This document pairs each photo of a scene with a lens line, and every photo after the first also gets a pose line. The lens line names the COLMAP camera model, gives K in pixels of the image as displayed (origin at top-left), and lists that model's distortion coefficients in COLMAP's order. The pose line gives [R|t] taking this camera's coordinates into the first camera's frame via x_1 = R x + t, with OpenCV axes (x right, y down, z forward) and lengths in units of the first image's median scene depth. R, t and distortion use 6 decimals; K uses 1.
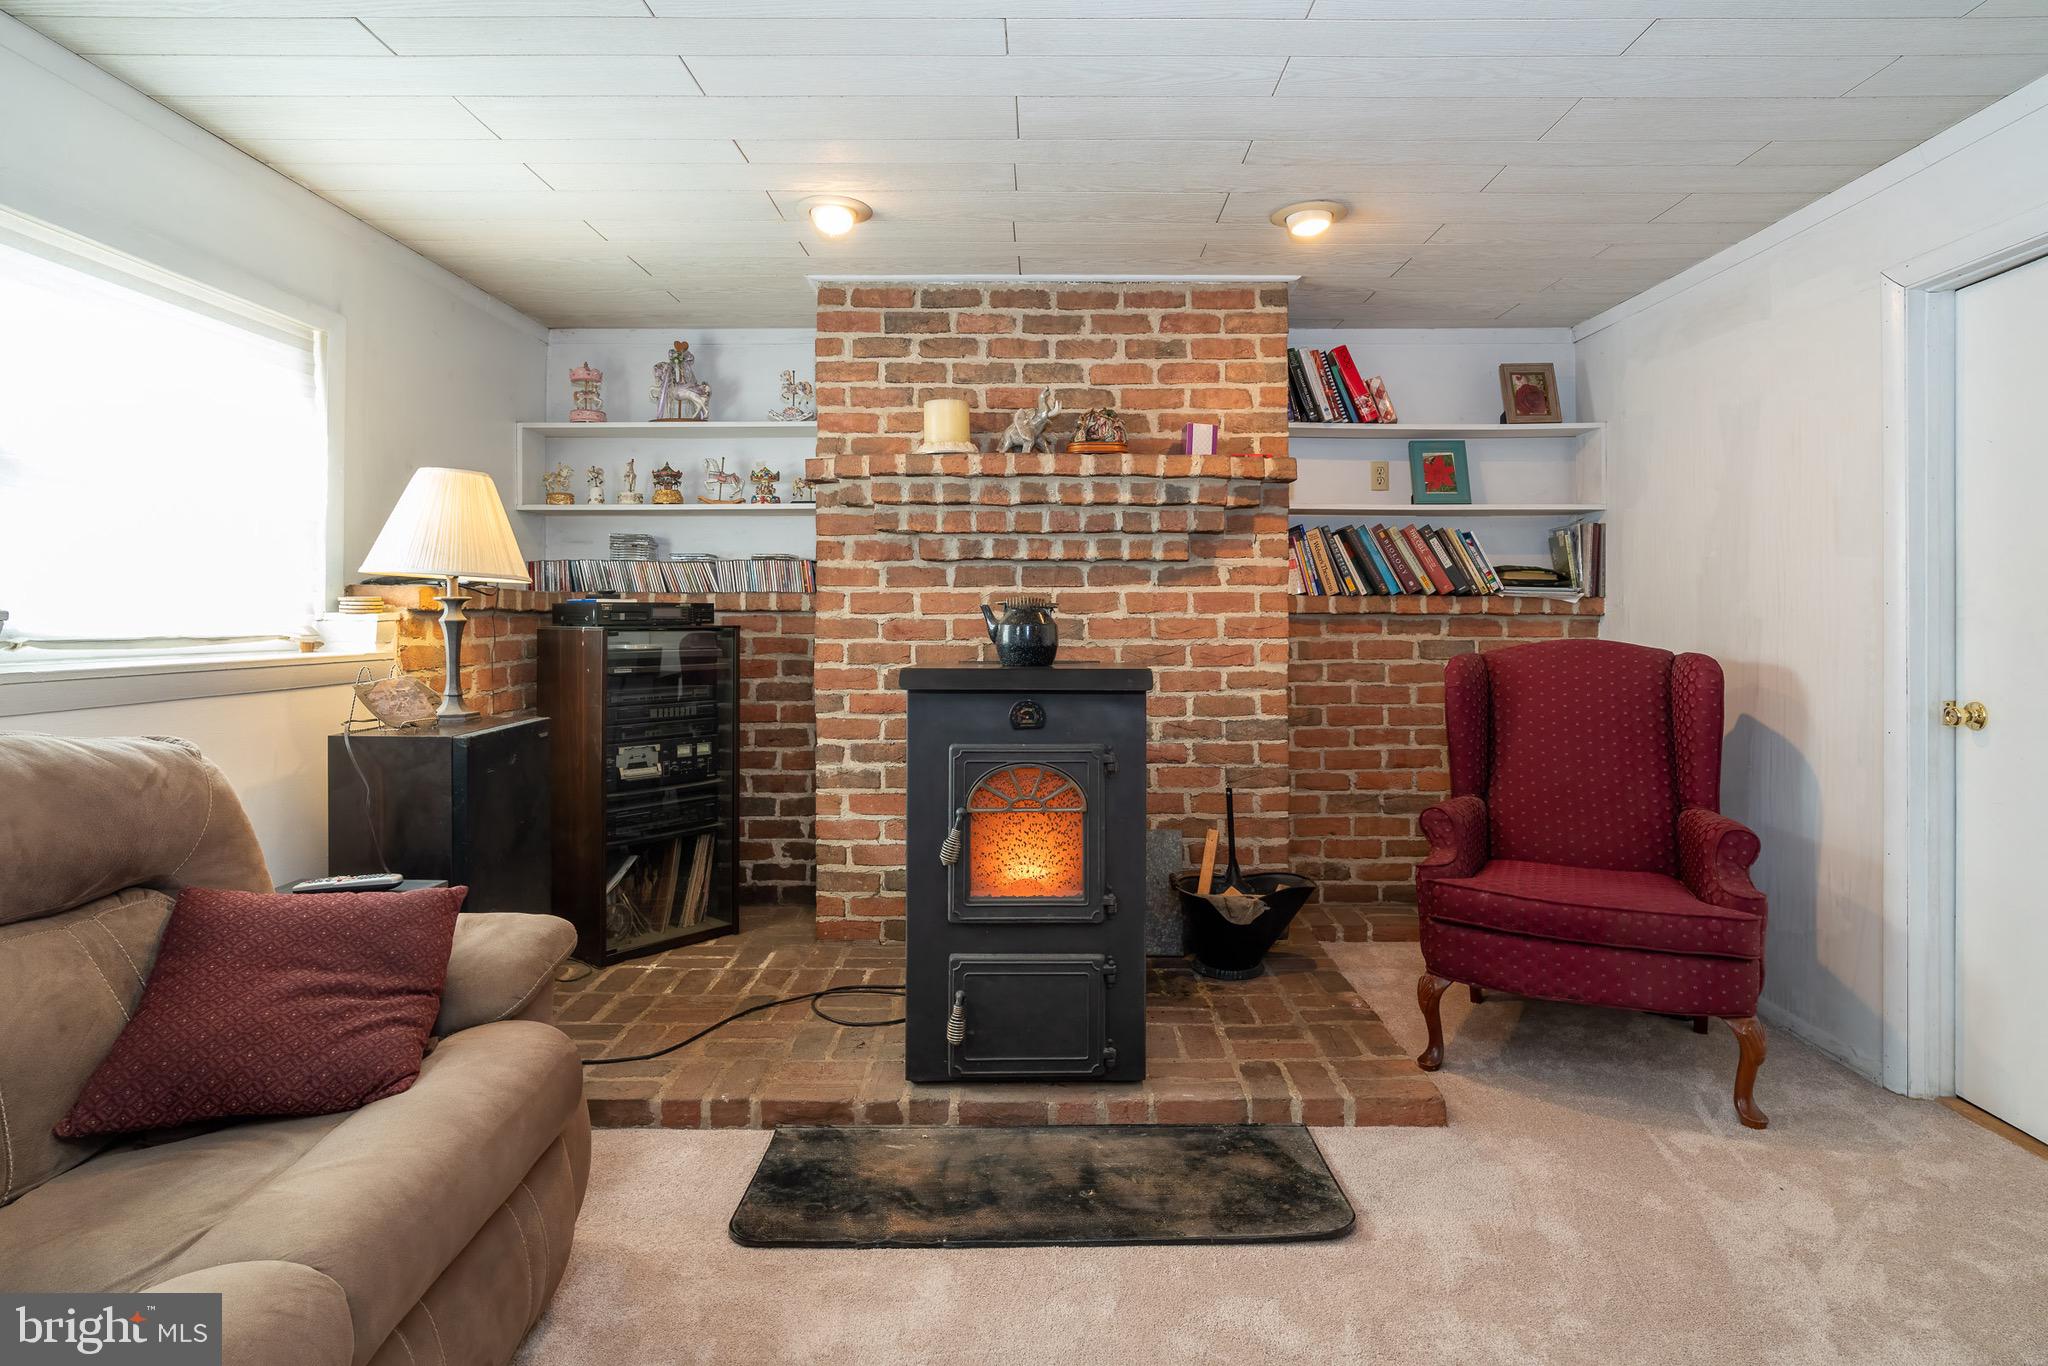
lens RADIAL K [[1057.2, 0, 1045.0], [0, 1057.2, 636.4], [0, 0, 1]] dist [-0.004198, 0.001655]
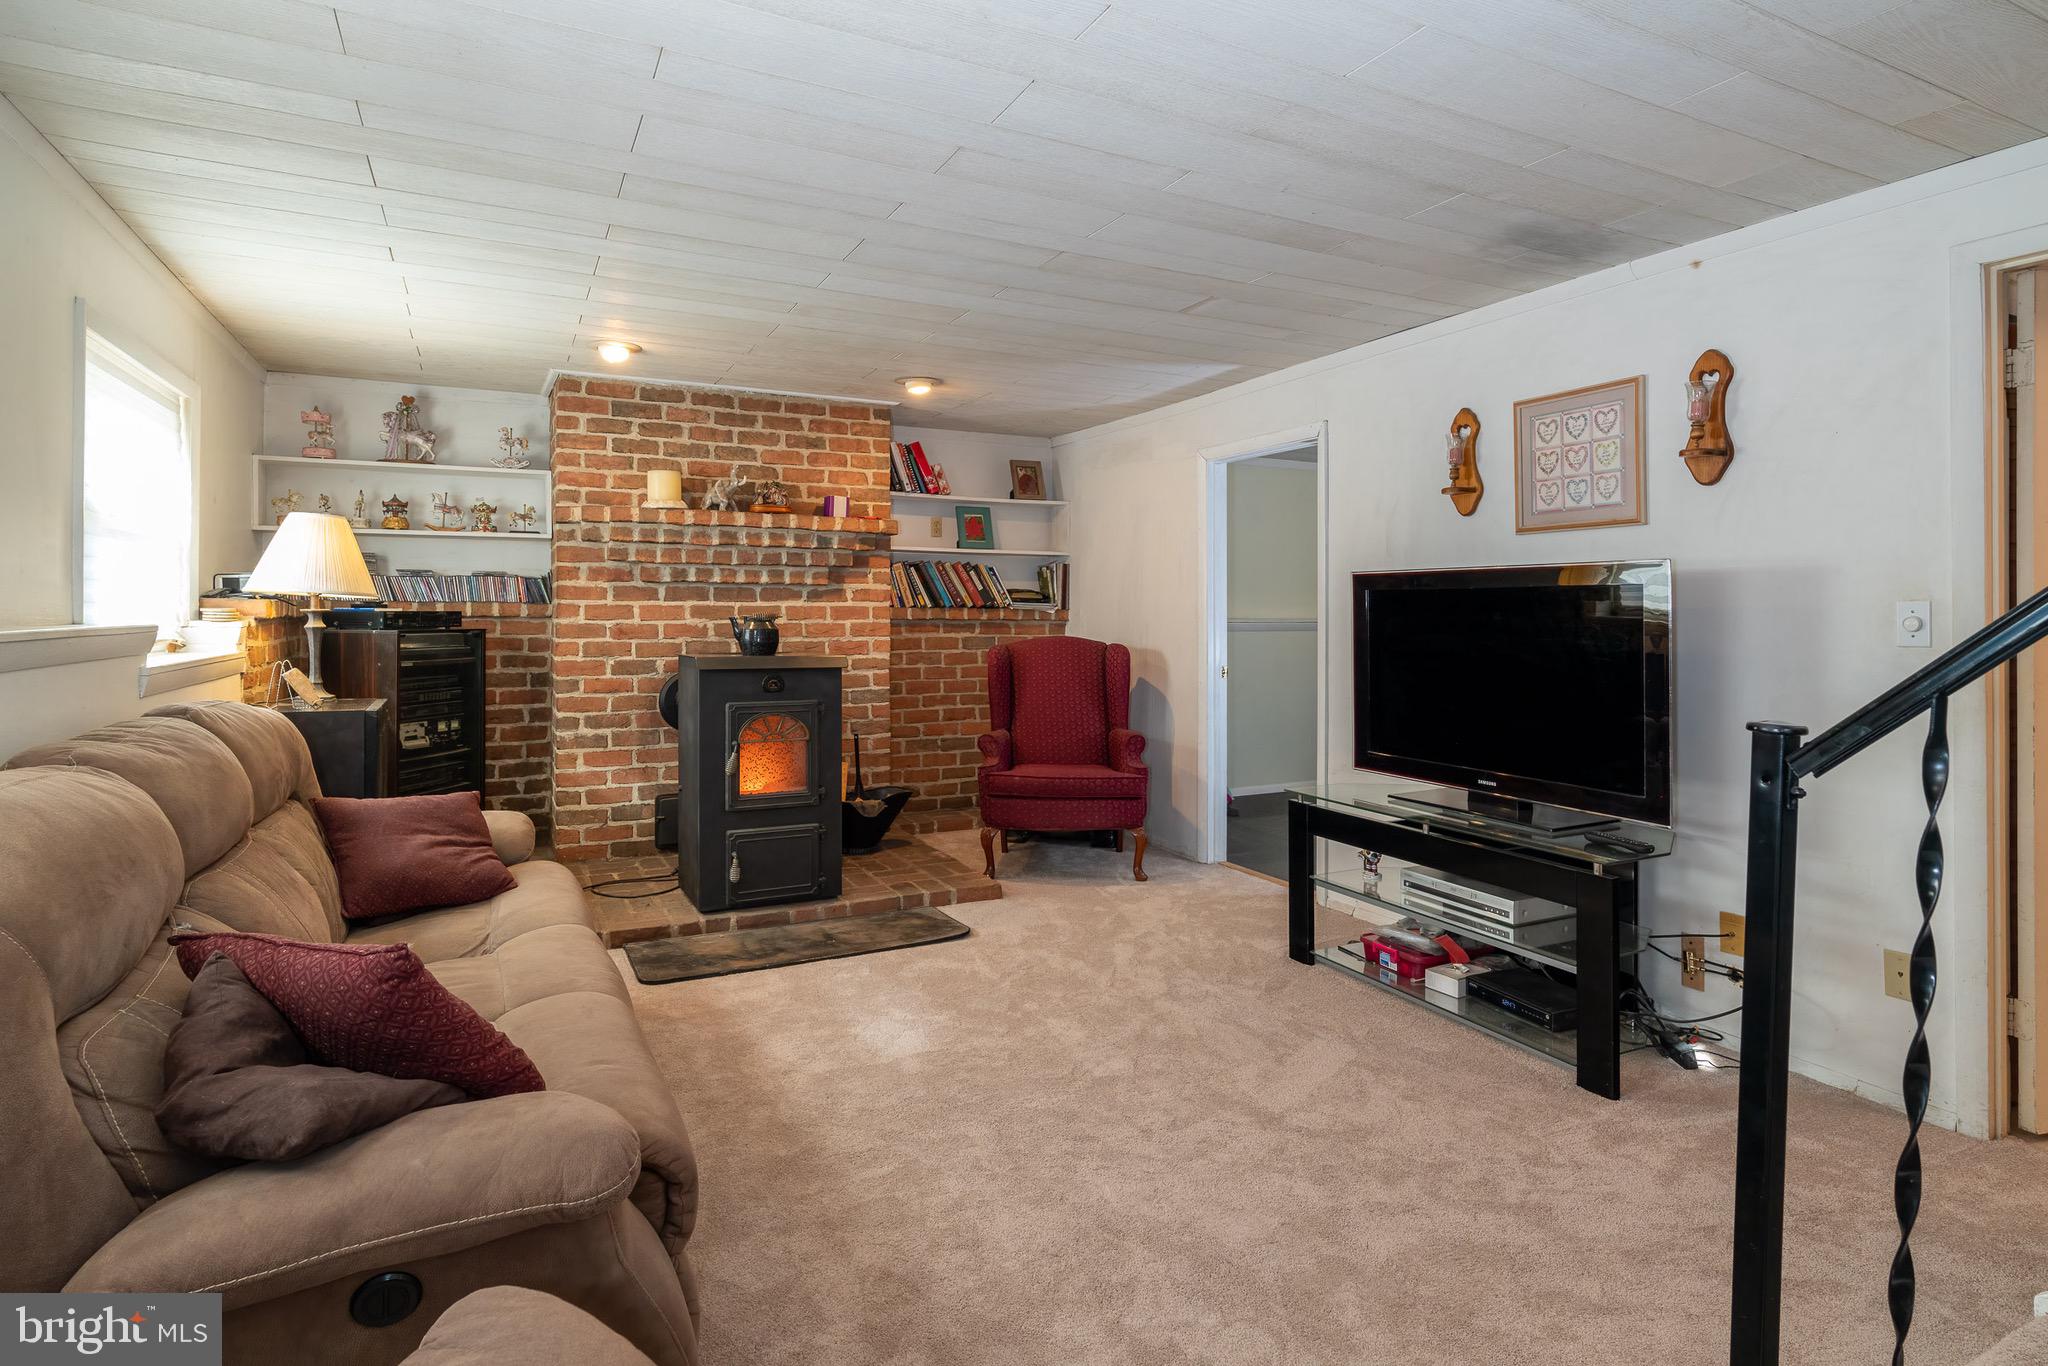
lens RADIAL K [[1057.2, 0, 1018.3], [0, 1057.2, 687.6], [0, 0, 1]] dist [-0.004198, 0.001655]
pose [[0.897019, -0.026923, 0.441170, -0.293416], [0.003678, 0.998563, 0.053460, -0.005425], [-0.441976, -0.046332, 0.895830, -0.481068]]
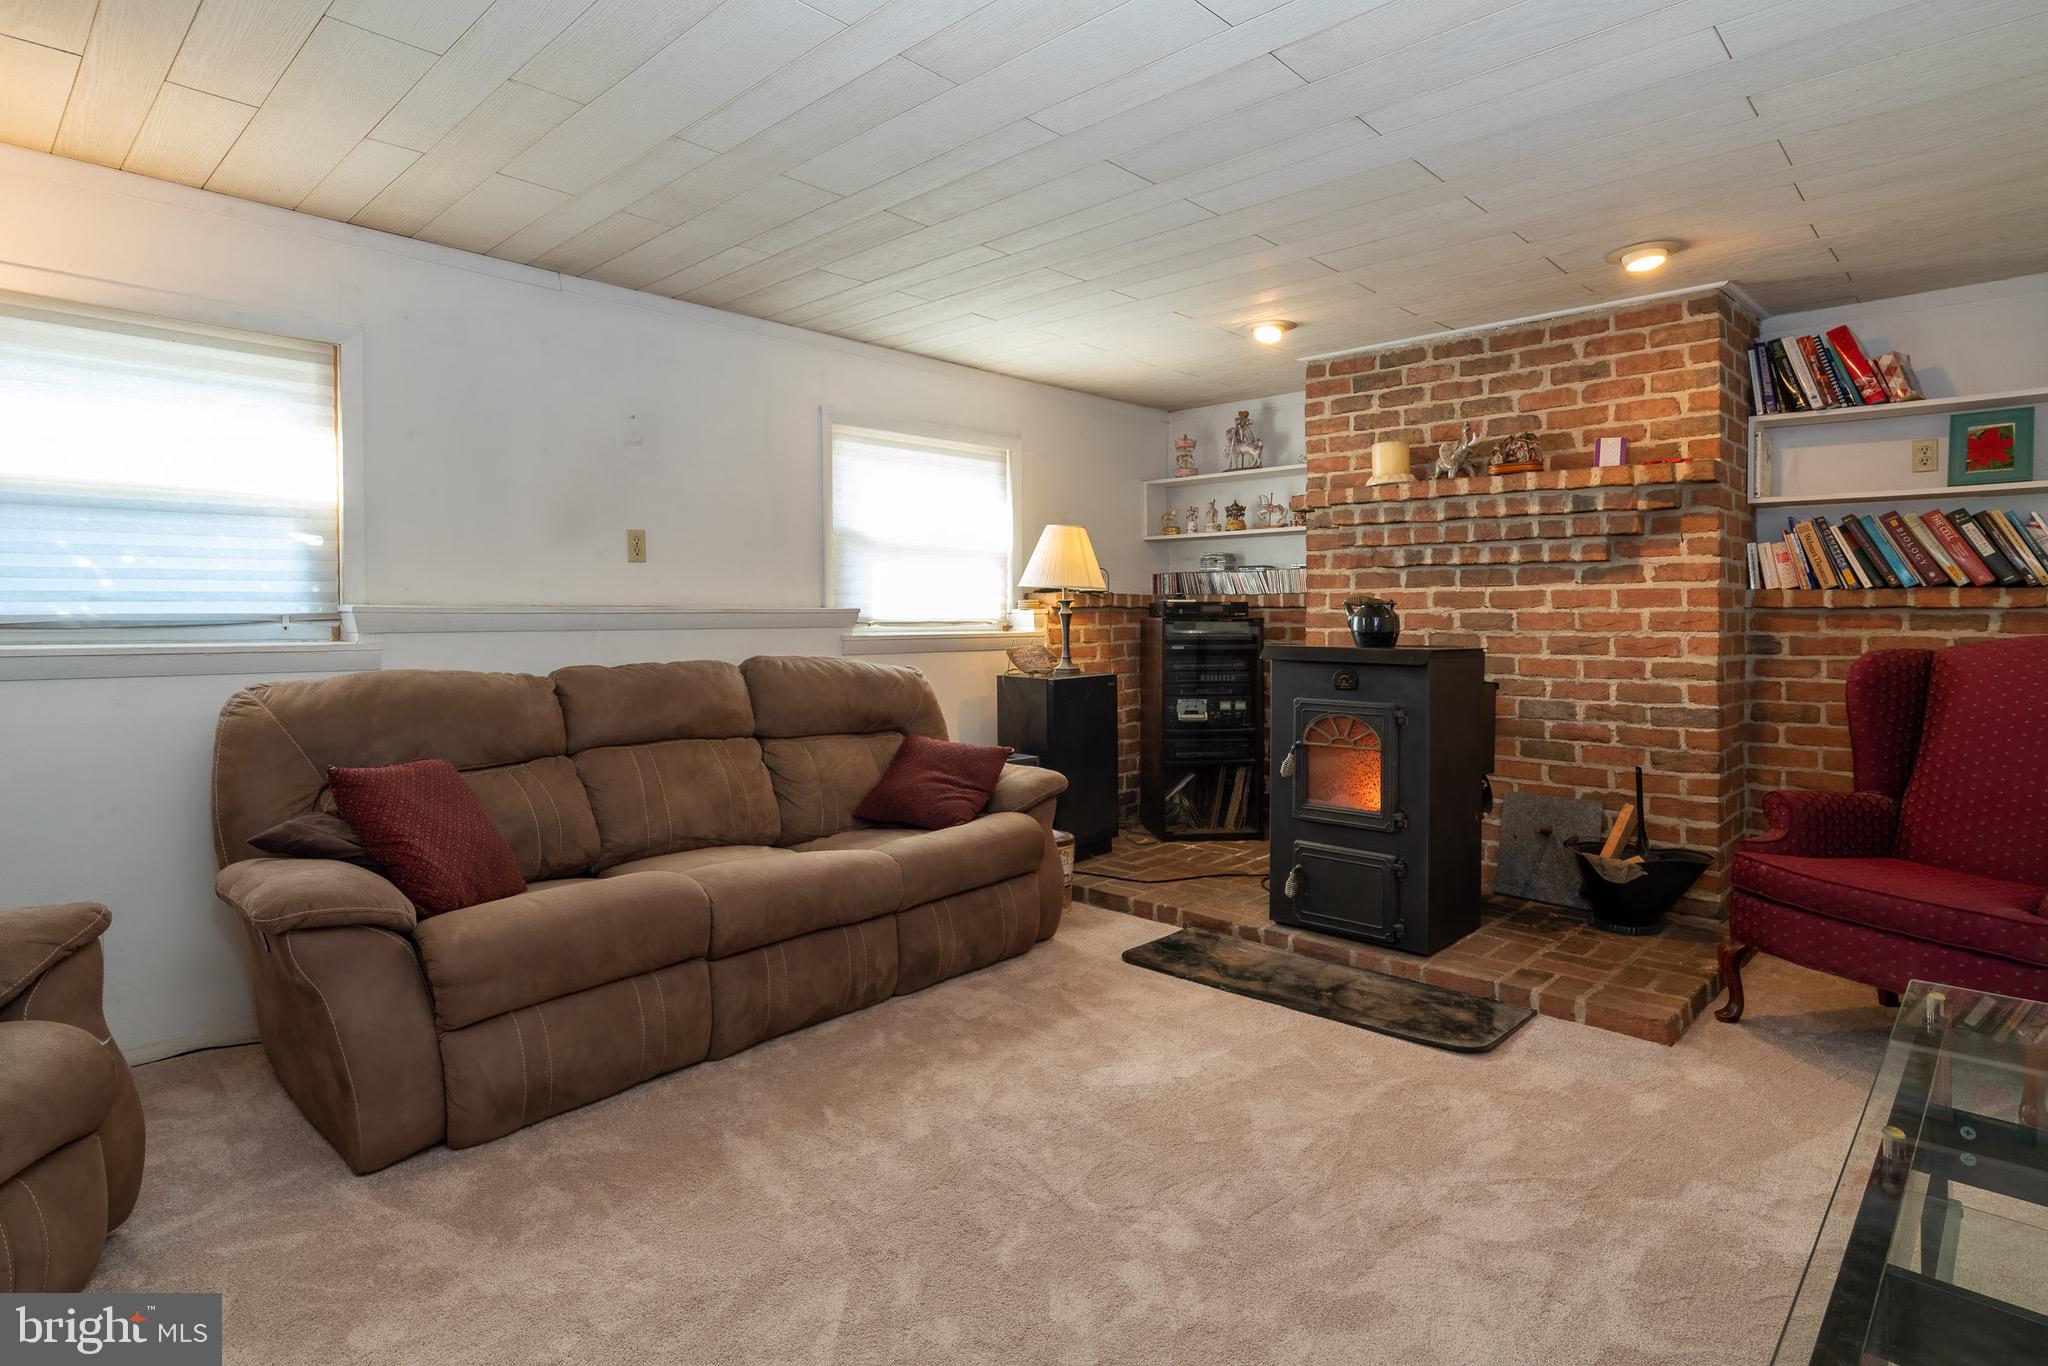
lens RADIAL K [[1057.2, 0, 1025.4], [0, 1057.2, 696.7], [0, 0, 1]] dist [-0.004198, 0.001655]
pose [[0.727101, 0.053918, -0.684410, 0.465671], [-0.012187, 0.997768, 0.065657, 0.005970], [0.686422, -0.039398, 0.726135, -0.237899]]
